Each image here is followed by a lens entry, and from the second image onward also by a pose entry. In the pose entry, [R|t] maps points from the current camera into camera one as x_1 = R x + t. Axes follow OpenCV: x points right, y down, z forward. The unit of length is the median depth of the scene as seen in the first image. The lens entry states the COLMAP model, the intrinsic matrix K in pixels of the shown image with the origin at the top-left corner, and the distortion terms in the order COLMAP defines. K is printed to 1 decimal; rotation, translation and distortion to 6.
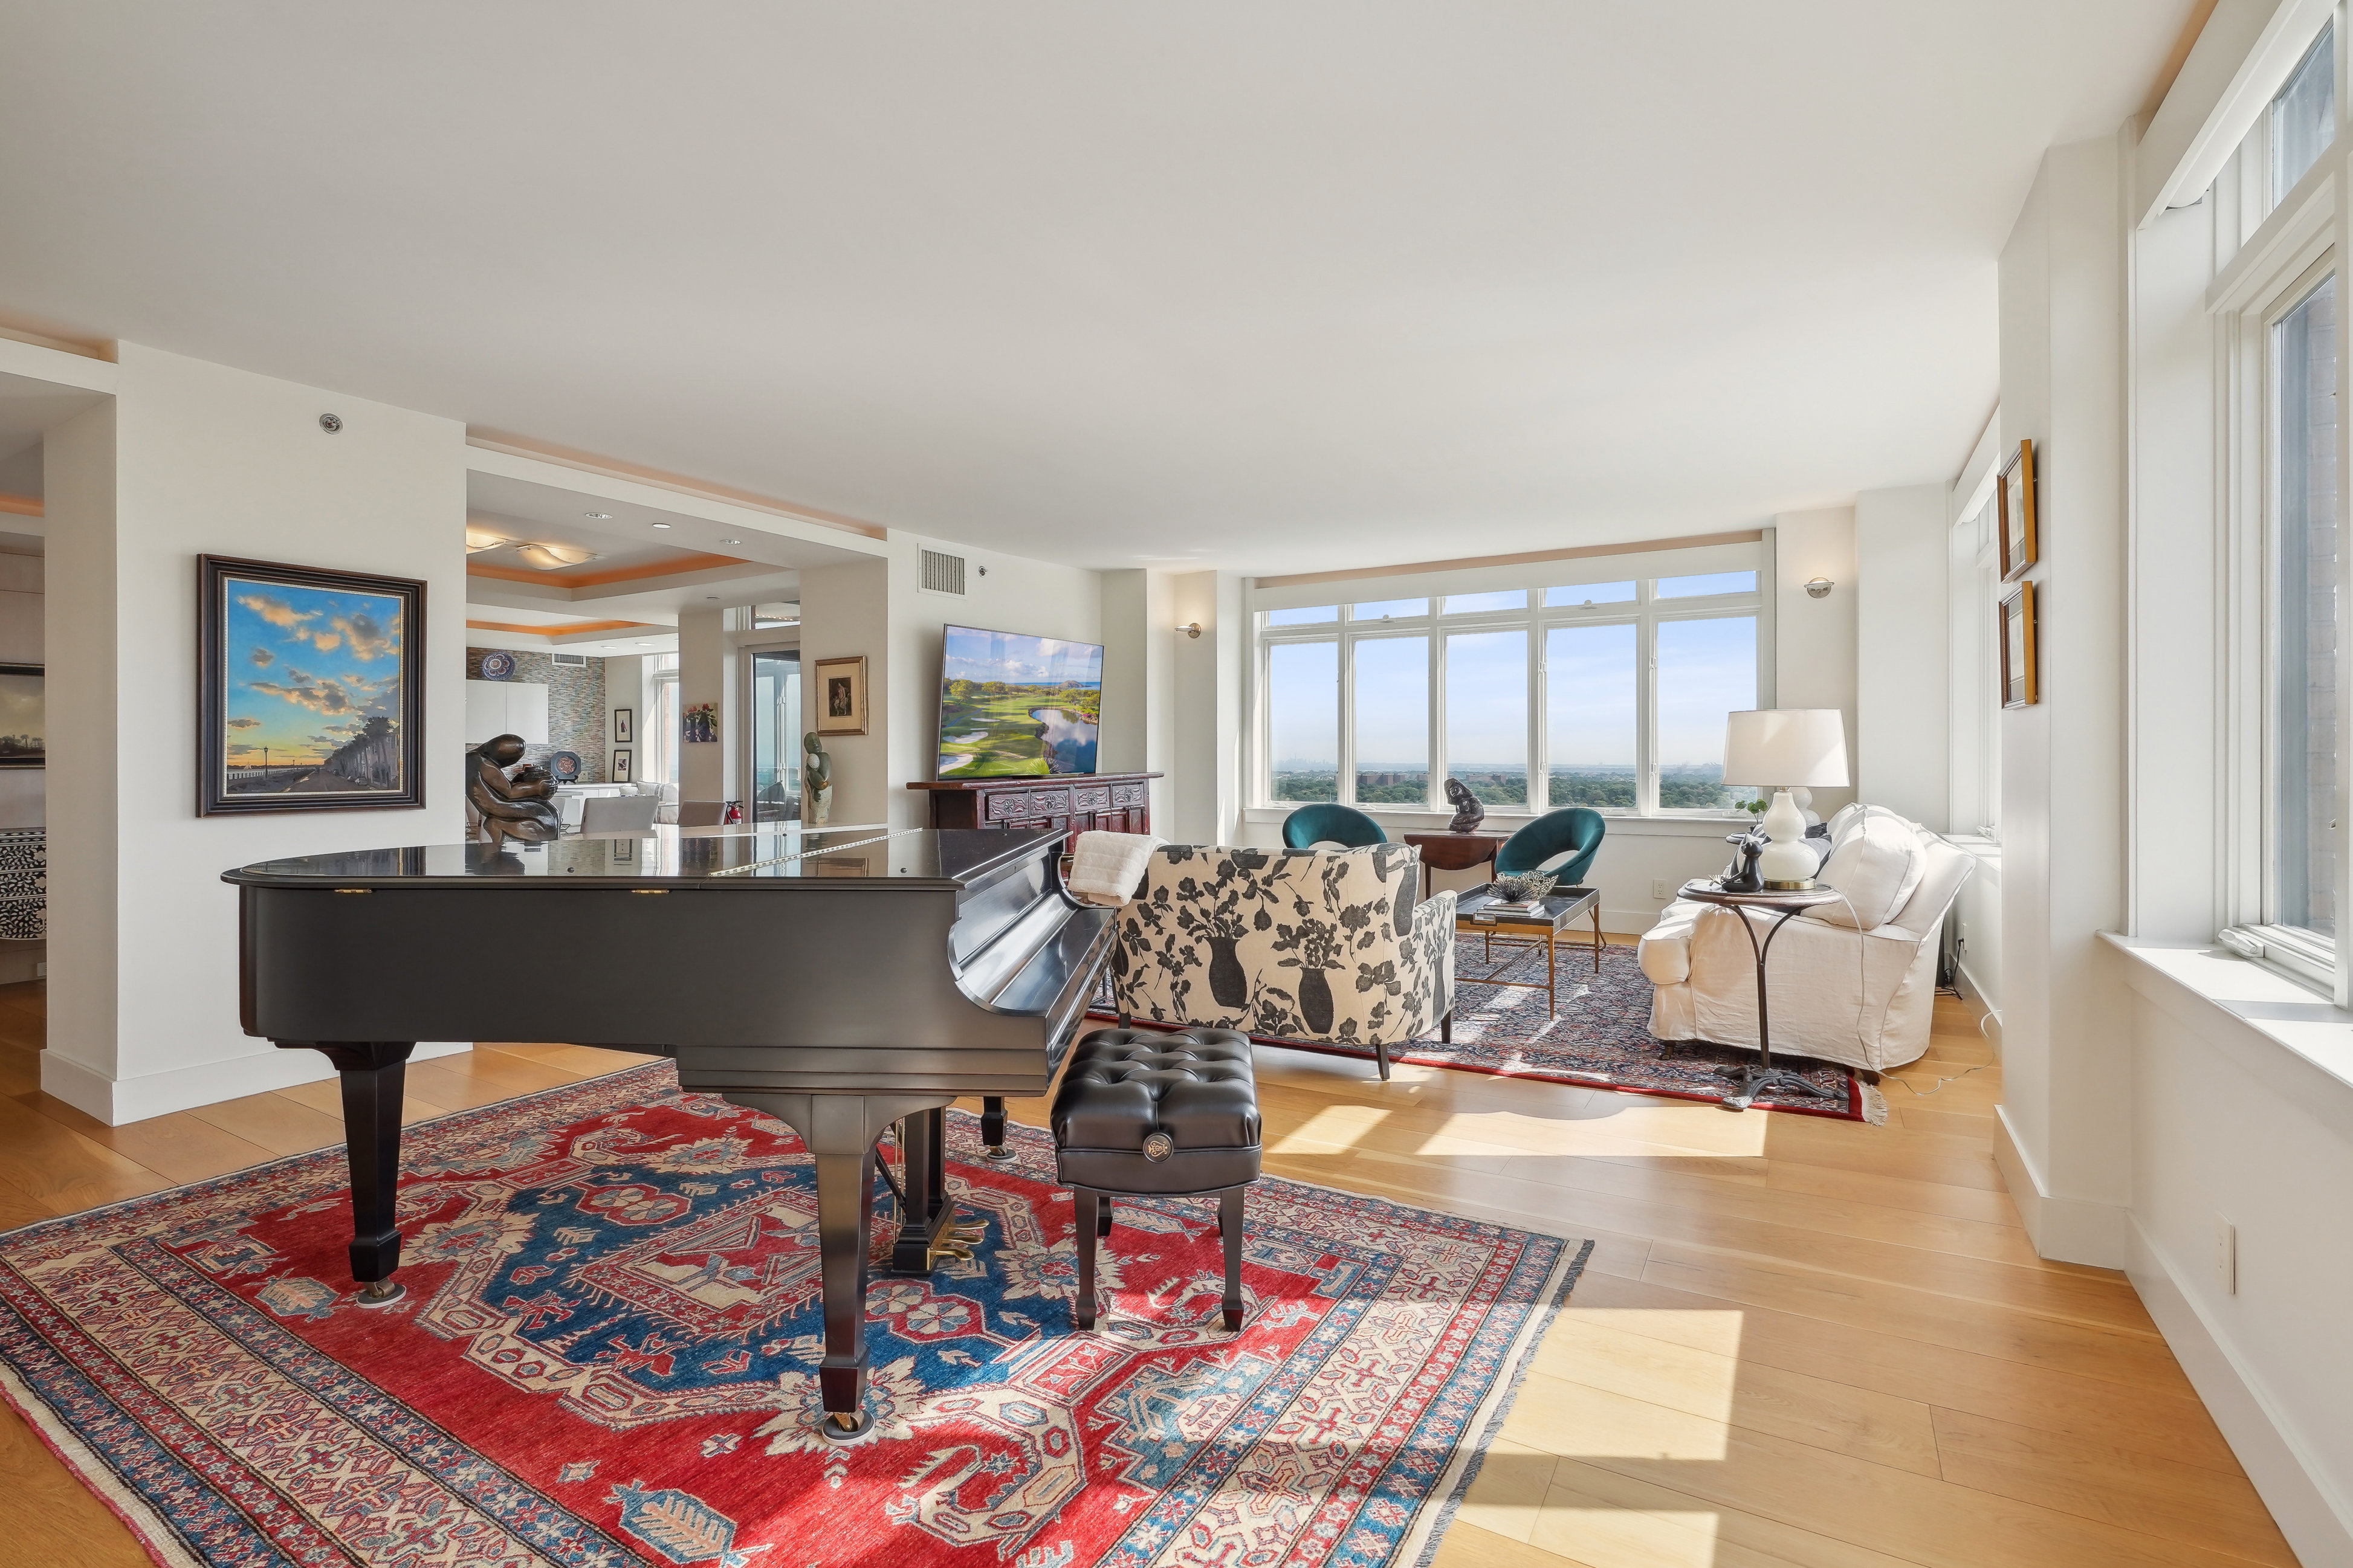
lens RADIAL K [[1088.4, 0, 1159.8], [0, 1088.4, 745.2], [0, 0, 1]] dist [-0.008173, 0.002110]
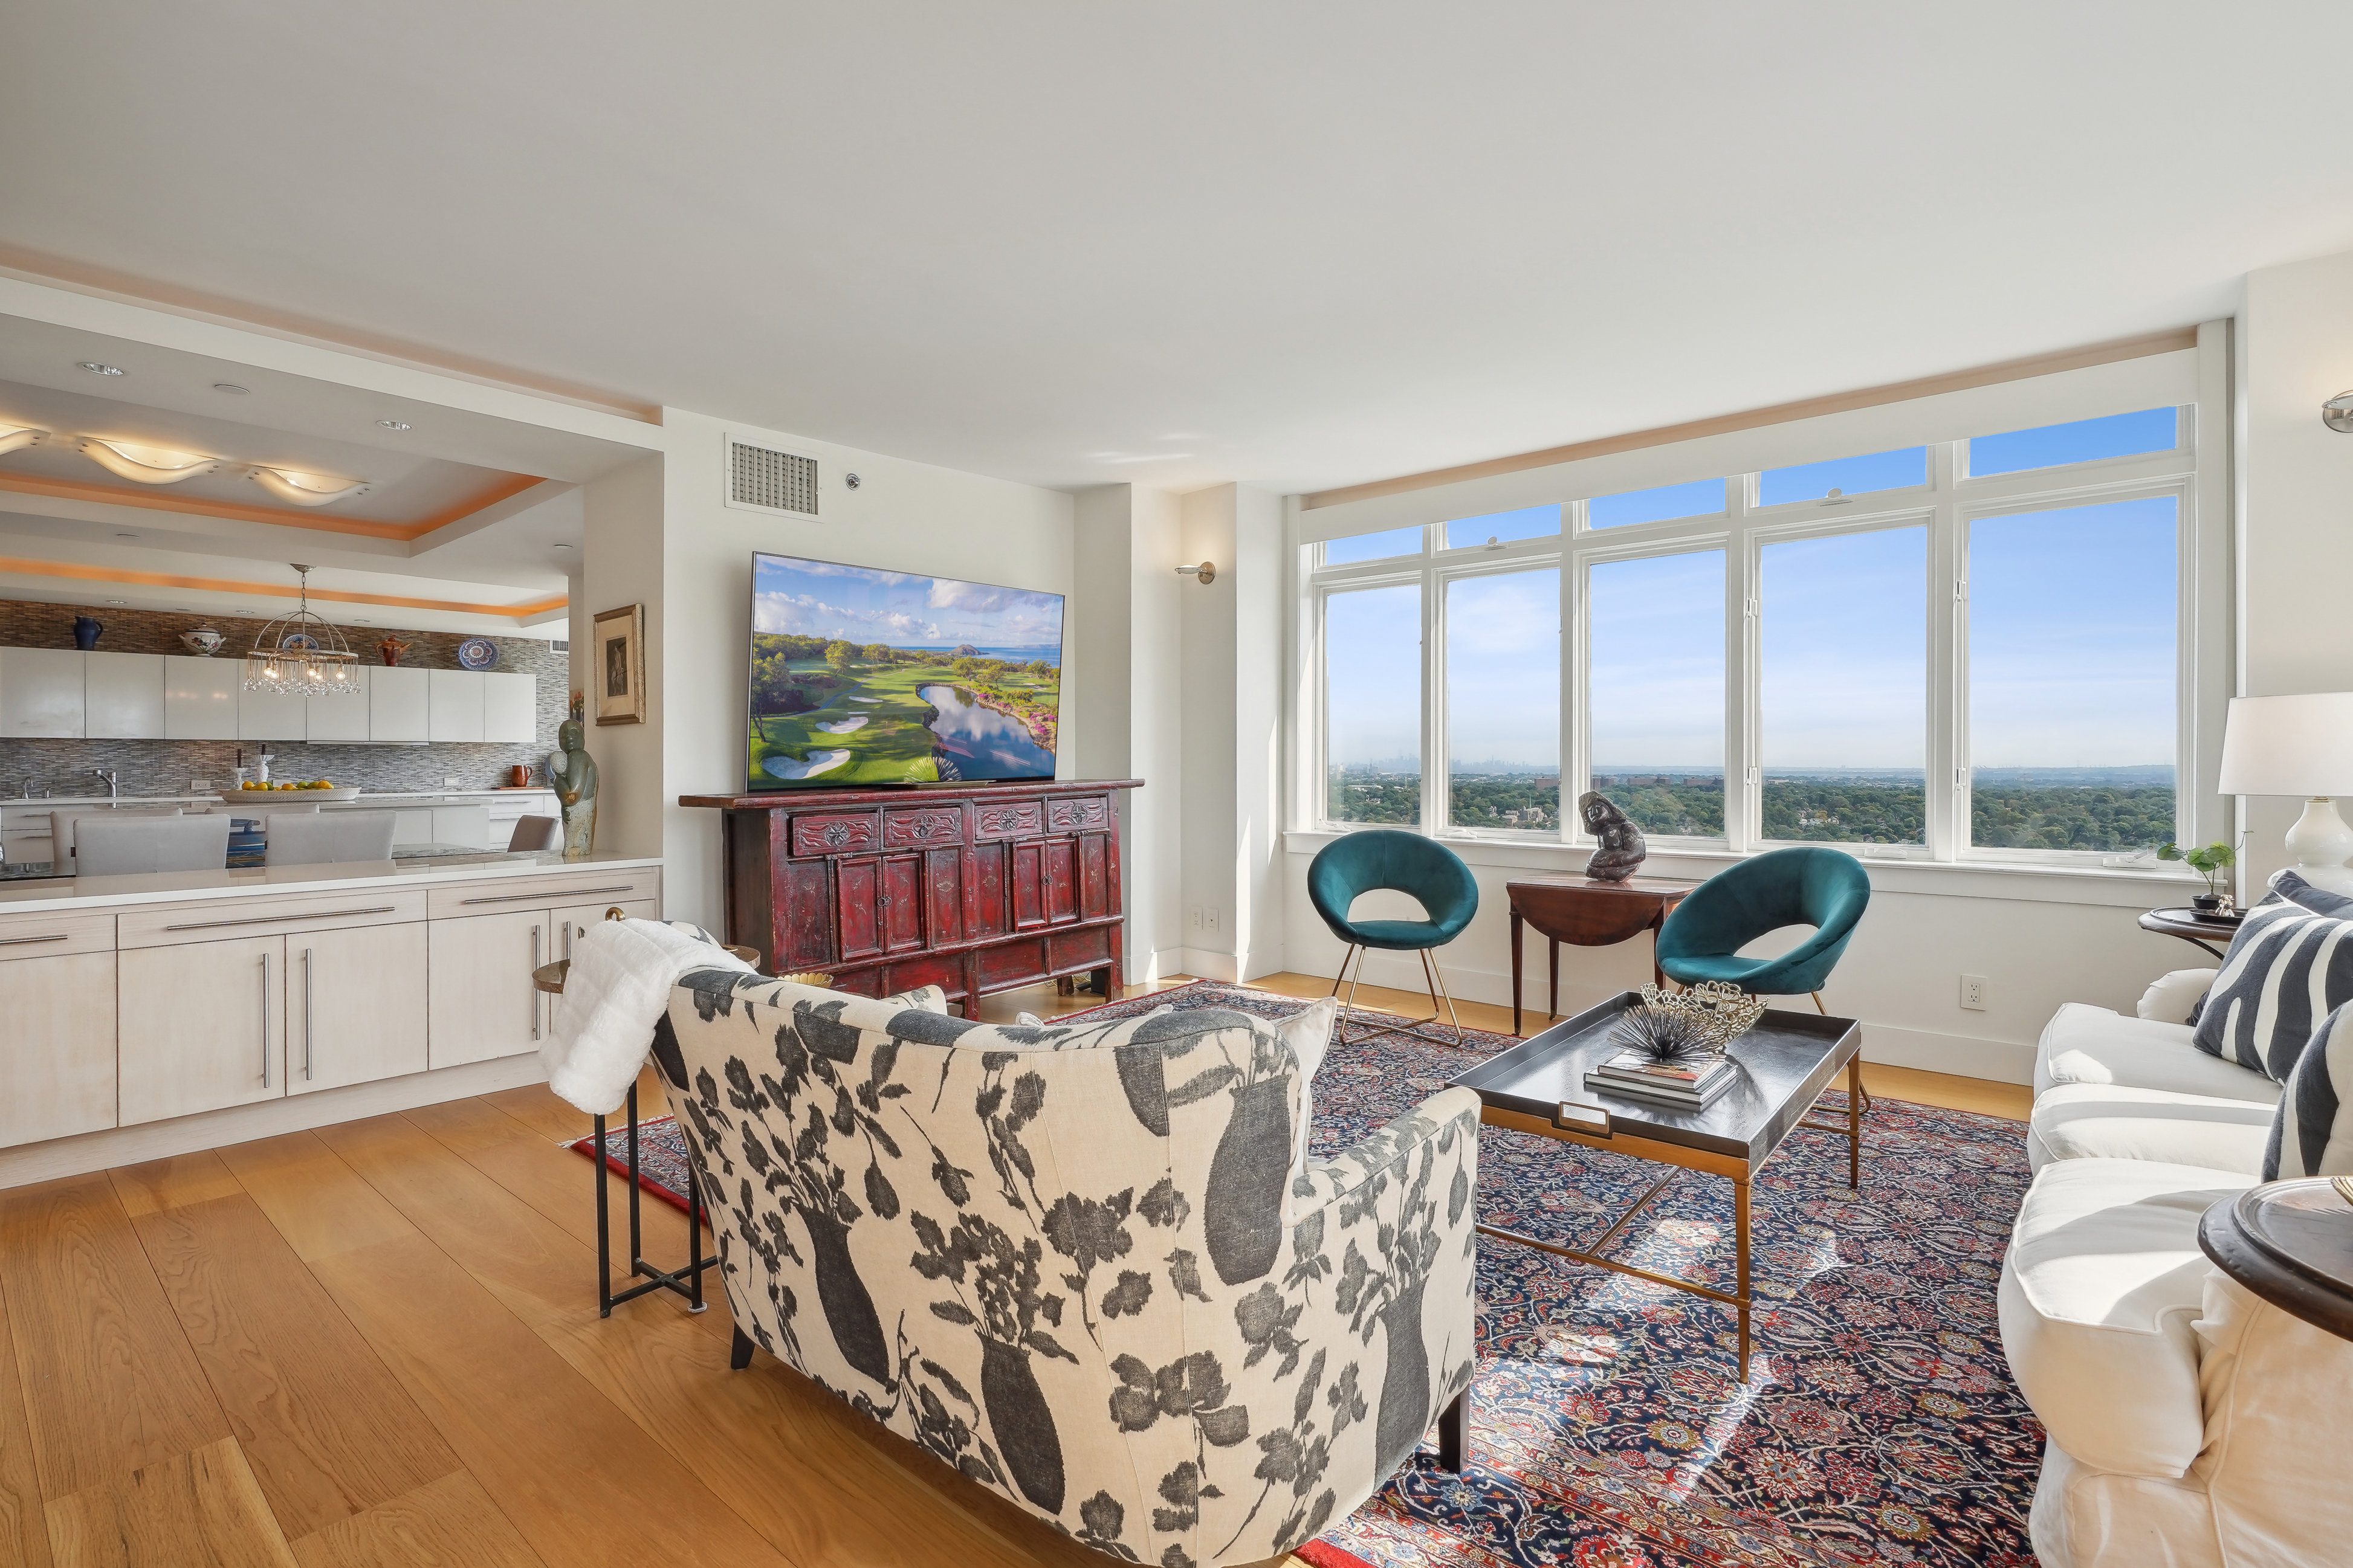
lens RADIAL K [[1088.4, 0, 1159.3], [0, 1088.4, 768.1], [0, 0, 1]] dist [-0.008173, 0.002110]
pose [[0.984968, 0.002117, -0.172723, 0.235791], [0.001060, 0.999832, 0.018300, 0.010018], [0.172733, -0.018208, 0.984800, 0.619037]]
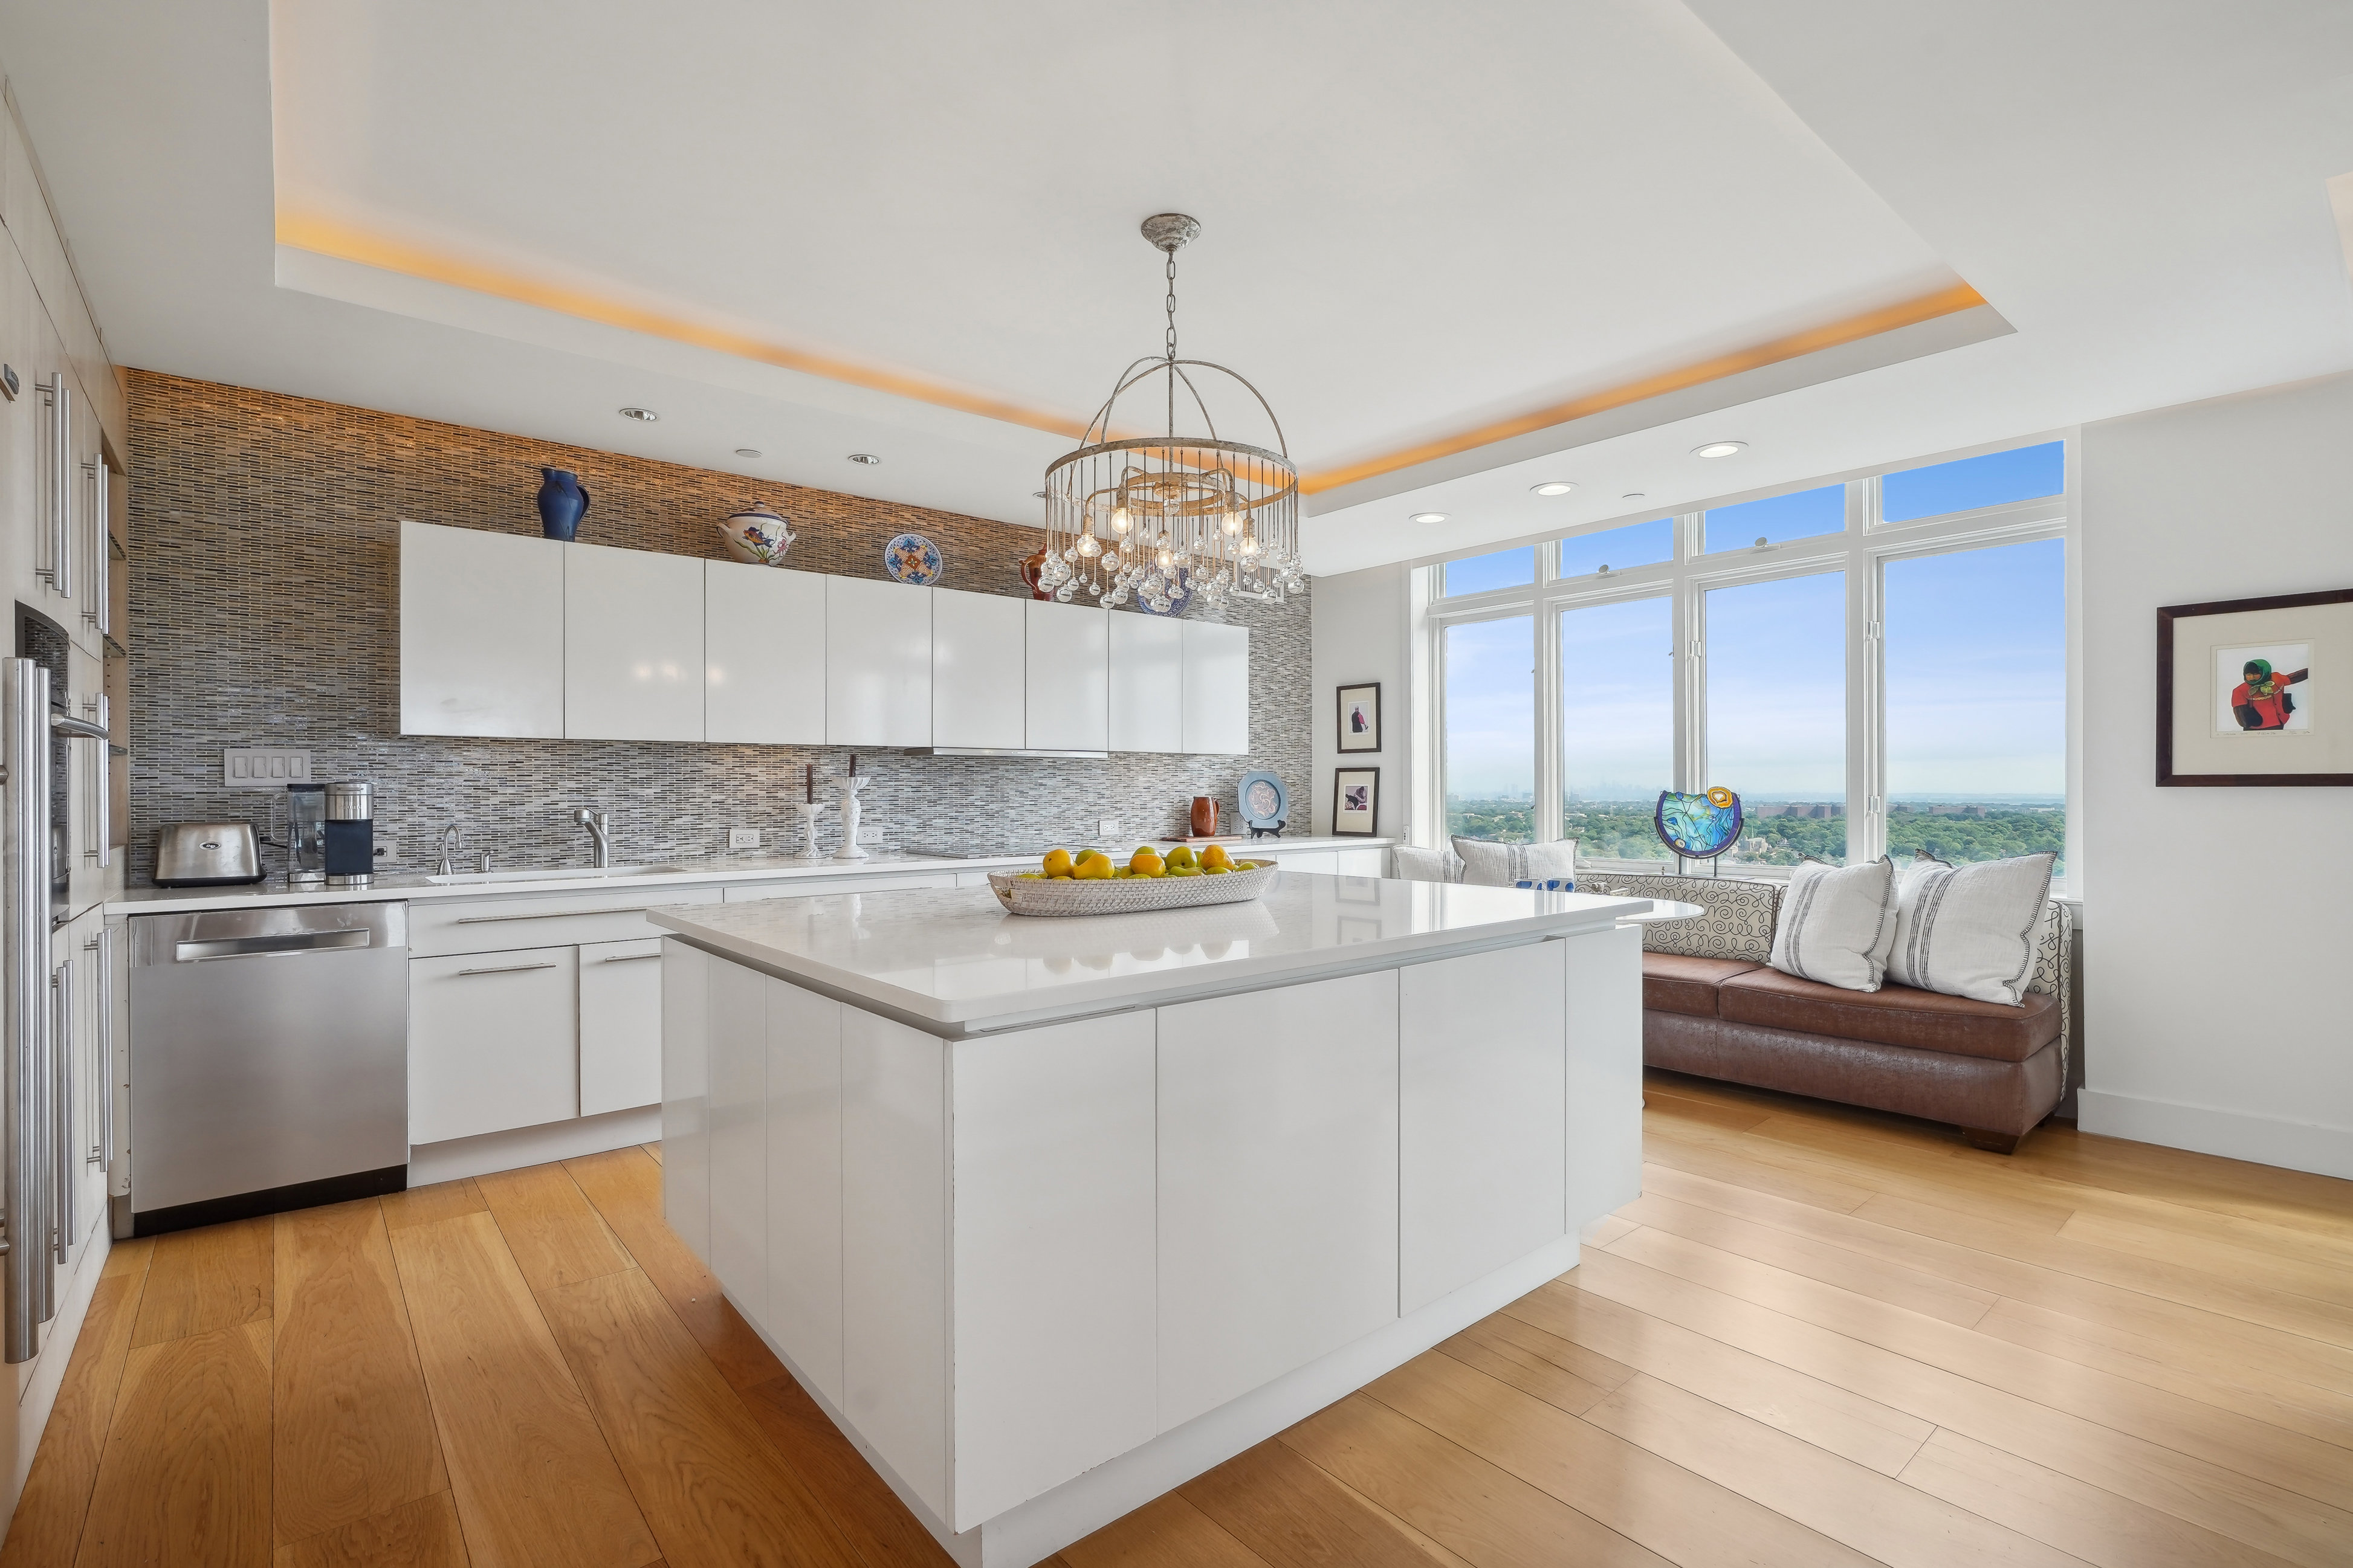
lens RADIAL K [[1088.4, 0, 1169.6], [0, 1088.4, 792.7], [0, 0, 1]] dist [-0.008173, 0.002110]
pose [[0.944095, 0.001064, -0.329672, -1.226234], [0.004300, 0.999870, 0.015543, 0.021410], [0.329646, -0.016092, 0.943968, 1.522597]]
